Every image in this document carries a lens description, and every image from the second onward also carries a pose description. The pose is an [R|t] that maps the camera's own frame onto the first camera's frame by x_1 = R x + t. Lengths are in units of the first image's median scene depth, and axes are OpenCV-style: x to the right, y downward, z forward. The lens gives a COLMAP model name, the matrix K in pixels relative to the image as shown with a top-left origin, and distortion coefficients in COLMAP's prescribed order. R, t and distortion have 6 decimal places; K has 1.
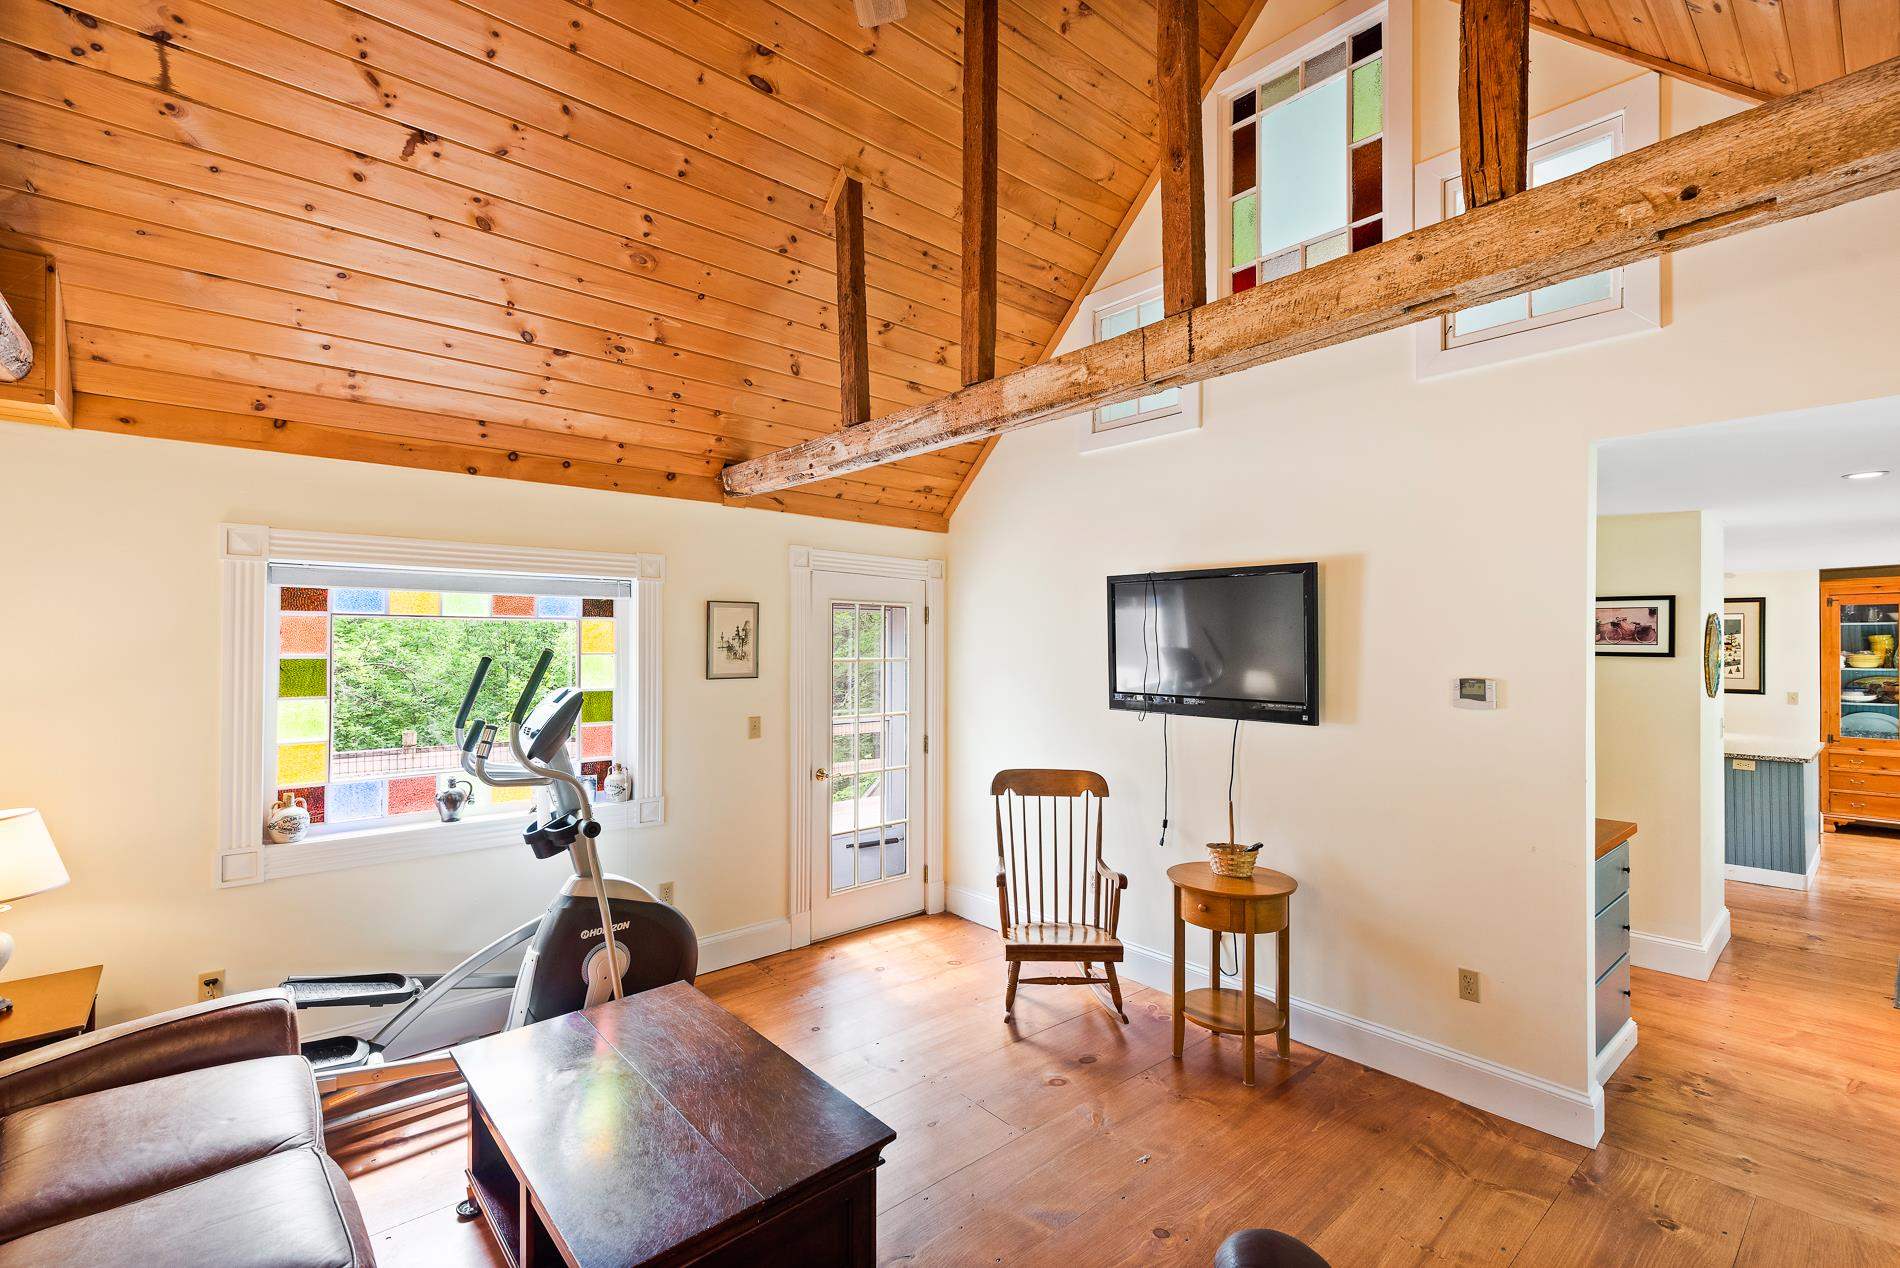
lens RADIAL K [[844.2, 0, 947.2], [0, 844.2, 638.1], [0, 0, 1]] dist [0.000520, 0.000349]
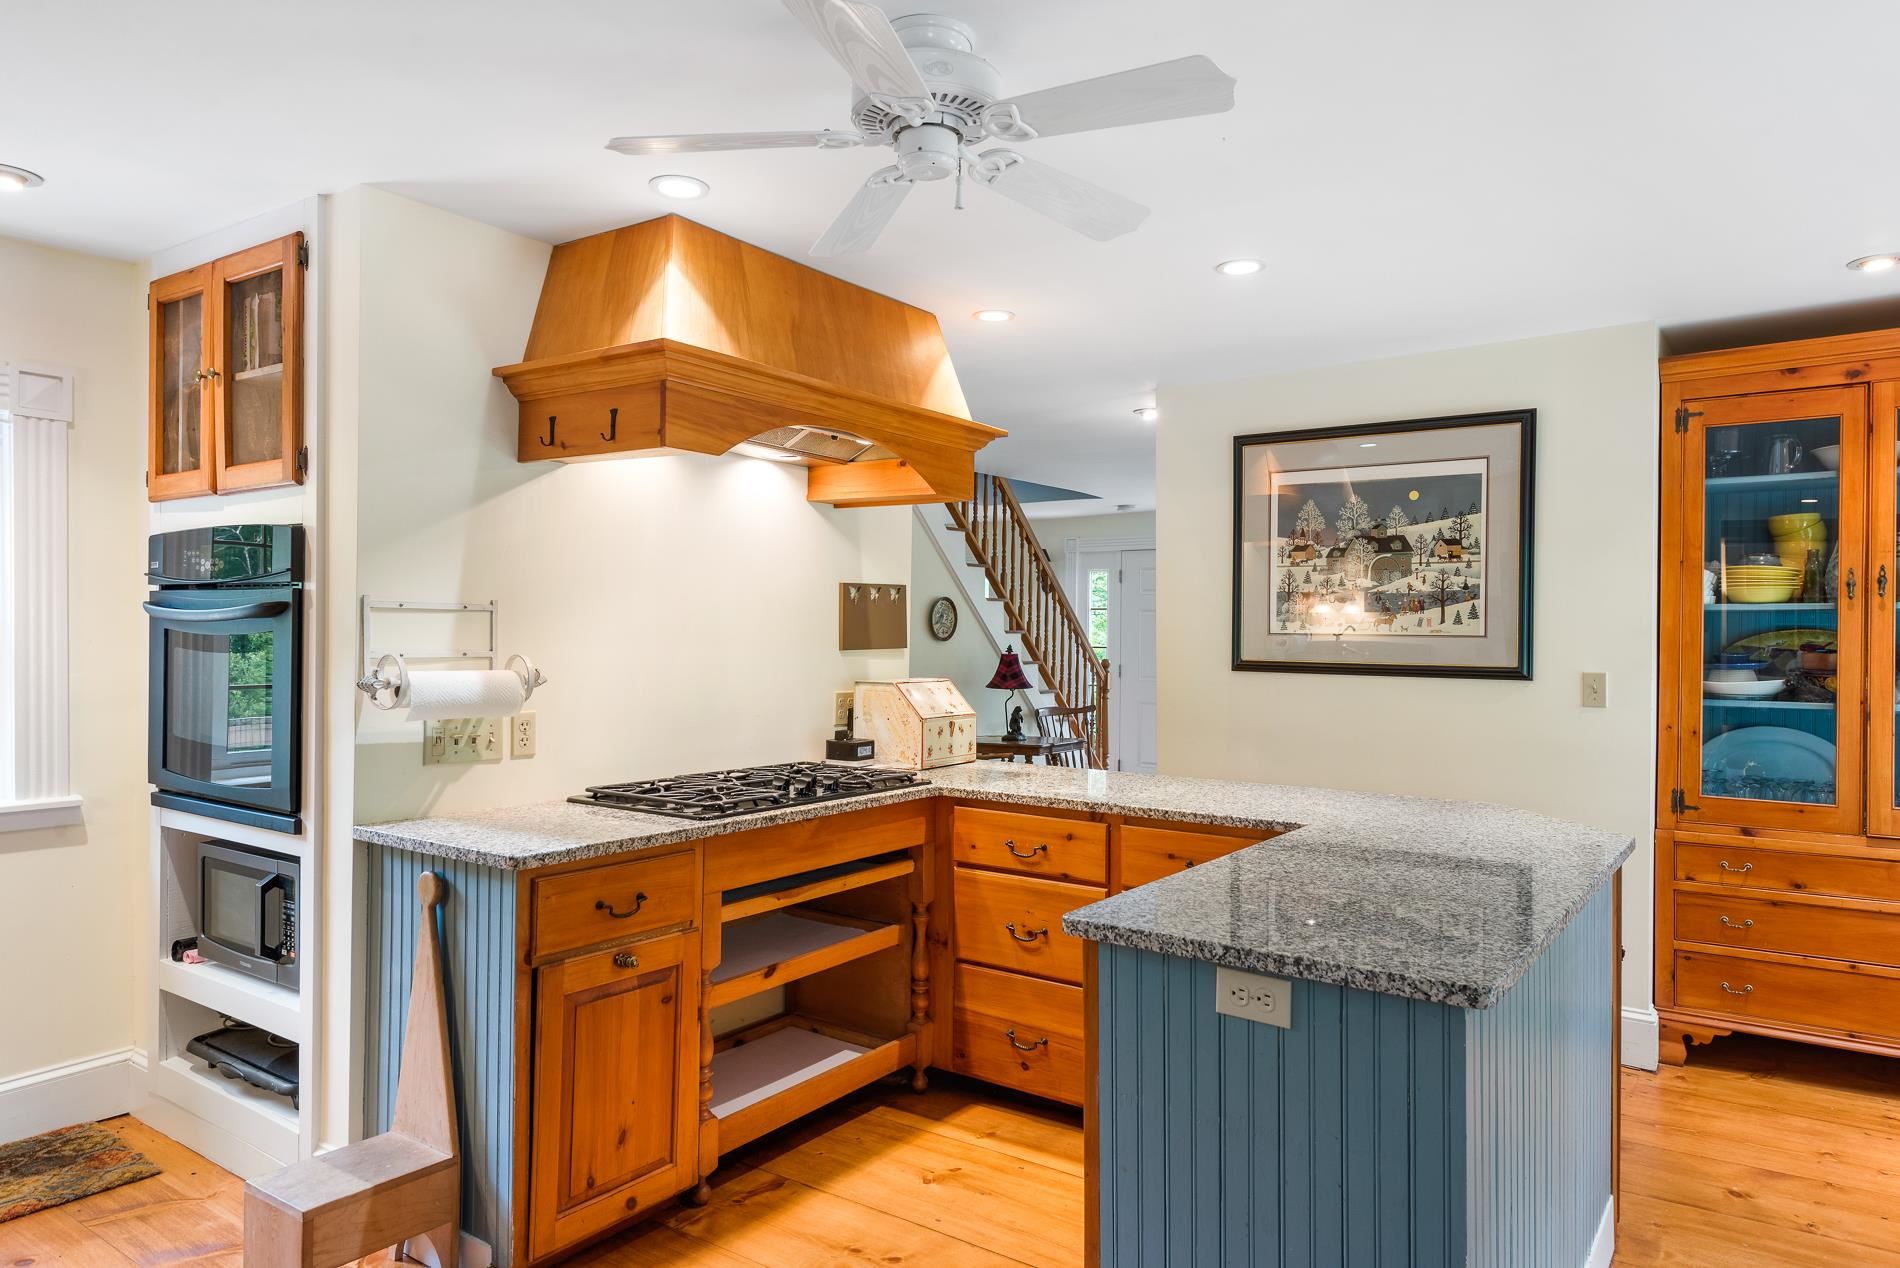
lens RADIAL K [[1226.9, 0, 951.4], [0, 1226.9, 635.4], [0, 0, 1]] dist [0.007445, 0.000365]
pose [[0.972905, 0.005949, 0.231128, 0.626550], [-0.008467, 0.999915, 0.009905, 0.045829], [-0.231049, -0.011594, 0.972873, 0.566256]]
